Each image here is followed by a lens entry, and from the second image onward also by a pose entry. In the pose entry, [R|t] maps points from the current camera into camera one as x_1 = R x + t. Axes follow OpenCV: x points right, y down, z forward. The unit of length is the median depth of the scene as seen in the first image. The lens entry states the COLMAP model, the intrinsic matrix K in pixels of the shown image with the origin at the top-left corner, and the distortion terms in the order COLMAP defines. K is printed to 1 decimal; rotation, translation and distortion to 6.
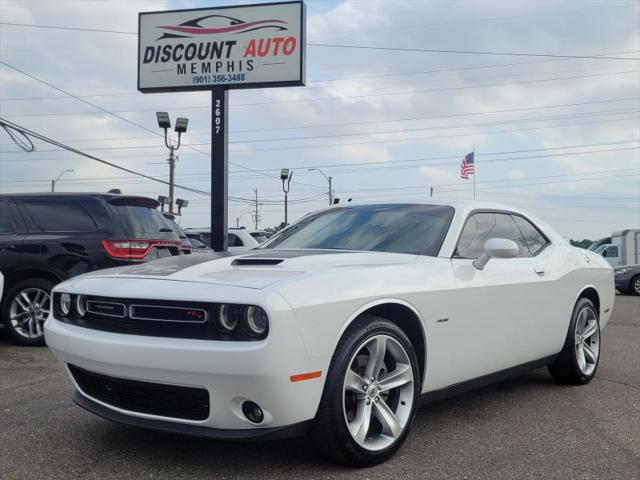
lens RADIAL K [[654.9, 0, 324.3], [0, 654.9, 245.0], [0, 0, 1]] dist [0.032127, 0.000000]
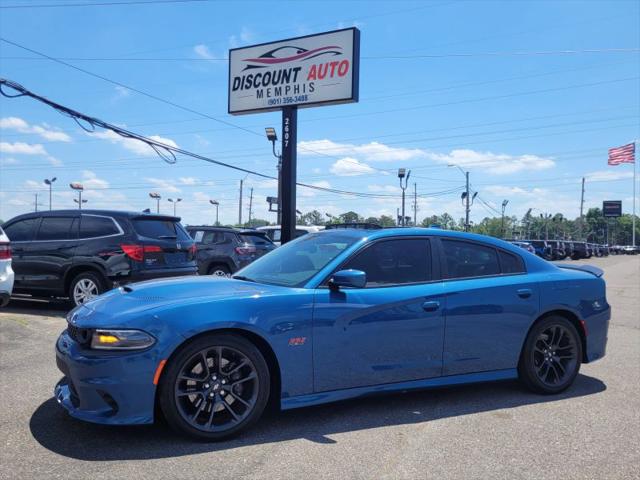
lens RADIAL K [[564.1, 0, 319.7], [0, 564.1, 253.8], [0, 0, 1]] dist [0.024006, -0.028761]
pose [[0.960631, 0.016144, -0.277359, 0.182189], [-0.004873, 0.999136, 0.041279, -0.017747], [0.277785, -0.038302, 0.959879, 0.022647]]
